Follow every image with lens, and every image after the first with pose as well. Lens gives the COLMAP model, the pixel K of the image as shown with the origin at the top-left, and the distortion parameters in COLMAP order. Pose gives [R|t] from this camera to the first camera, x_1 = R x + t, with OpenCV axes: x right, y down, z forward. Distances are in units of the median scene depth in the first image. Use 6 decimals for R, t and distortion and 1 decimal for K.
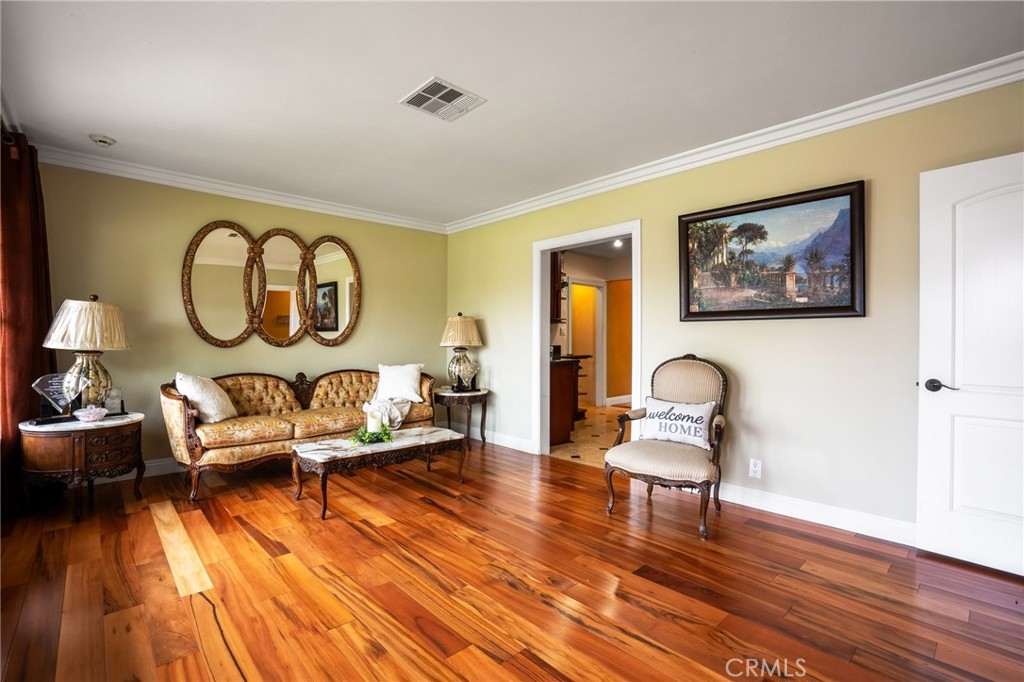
lens RADIAL K [[480.1, 0, 512.0], [0, 480.1, 341.0], [0, 0, 1]] dist [-0.027820, -0.000199]
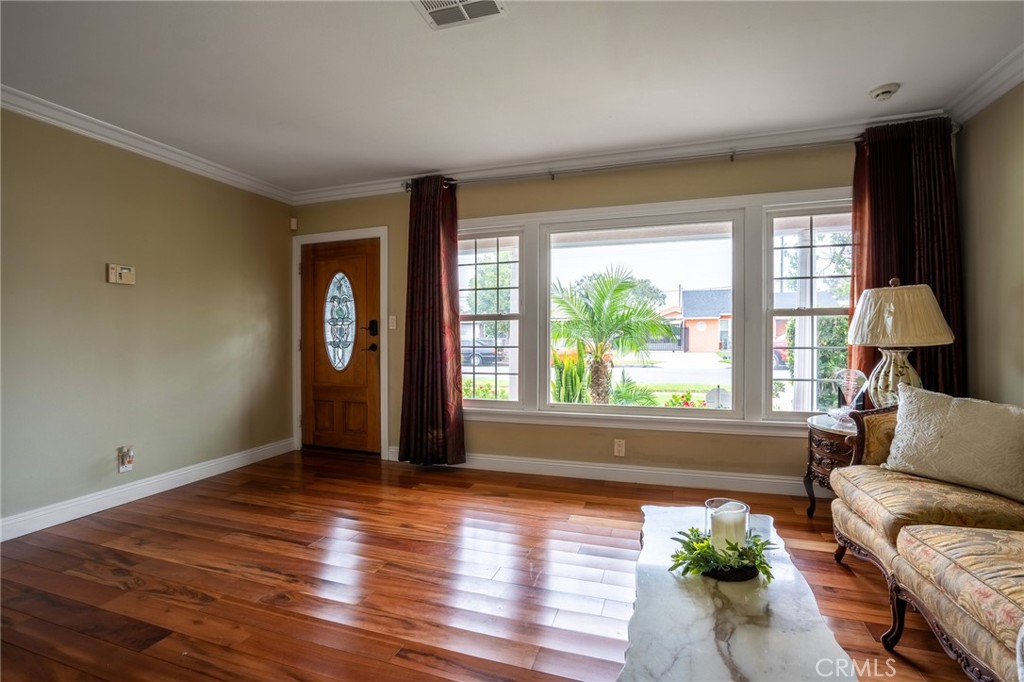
lens RADIAL K [[480.1, 0, 512.0], [0, 480.1, 341.0], [0, 0, 1]] dist [-0.027820, -0.000199]
pose [[-0.880734, -0.000006, -0.473611, 0.133930], [-0.000646, 0.999999, 0.001189, 0.013017], [0.473611, 0.001353, -0.880733, 2.045943]]
